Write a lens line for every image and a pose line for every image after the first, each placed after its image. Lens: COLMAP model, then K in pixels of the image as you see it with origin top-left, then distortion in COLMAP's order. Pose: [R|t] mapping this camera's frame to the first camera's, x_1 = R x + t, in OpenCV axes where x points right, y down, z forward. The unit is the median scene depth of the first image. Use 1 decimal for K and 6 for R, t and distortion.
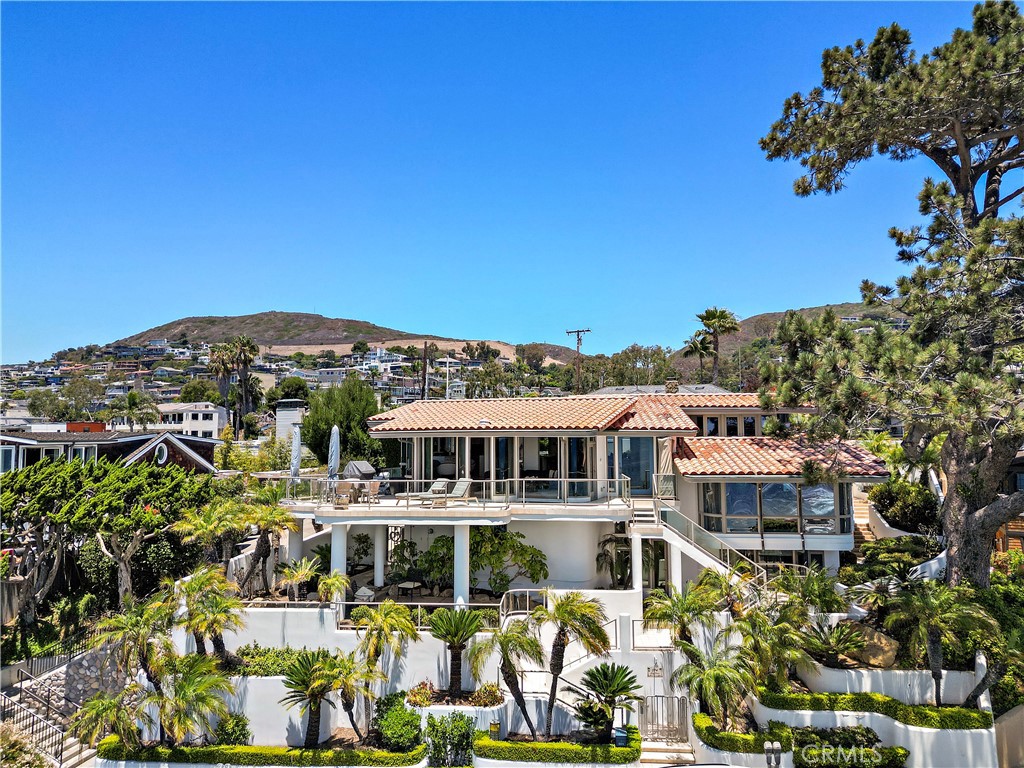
lens RADIAL K [[697.9, 0, 512.0], [0, 697.9, 384.0], [0, 0, 1]] dist [0.004478, 0.002132]
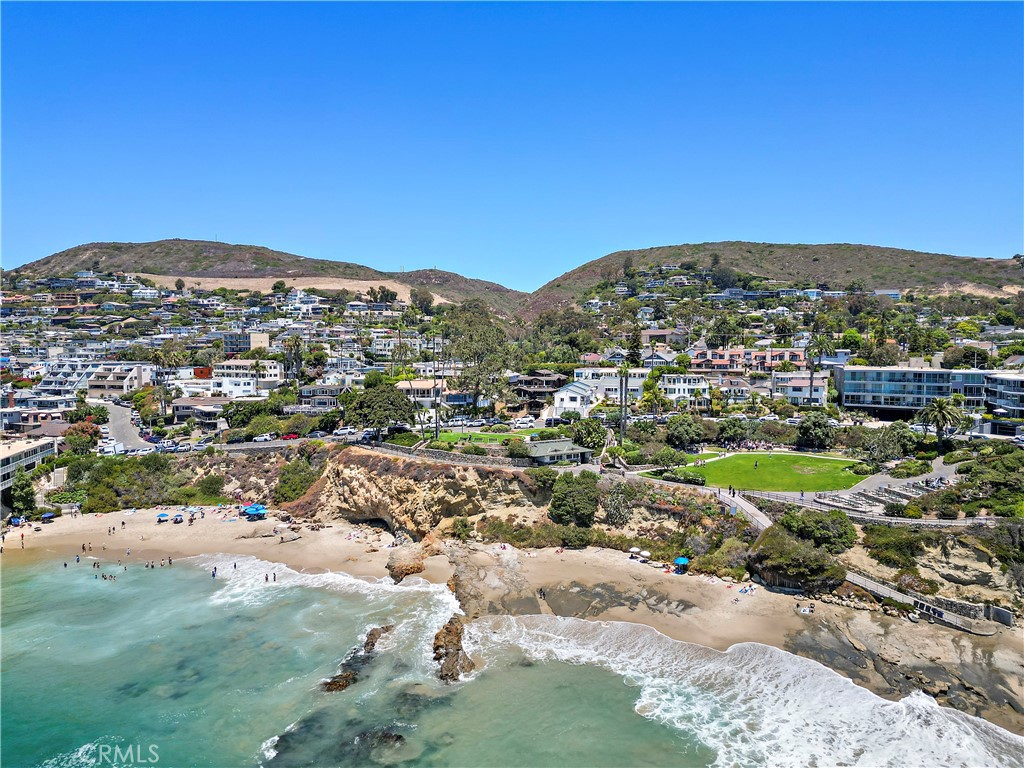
lens RADIAL K [[697.9, 0, 512.0], [0, 697.9, 384.0], [0, 0, 1]] dist [0.004478, 0.002132]
pose [[0.988017, -0.001606, 0.154338, -0.006628], [-0.017015, 0.992719, 0.119250, -0.033836], [-0.153406, -0.120447, 0.980795, -0.246165]]
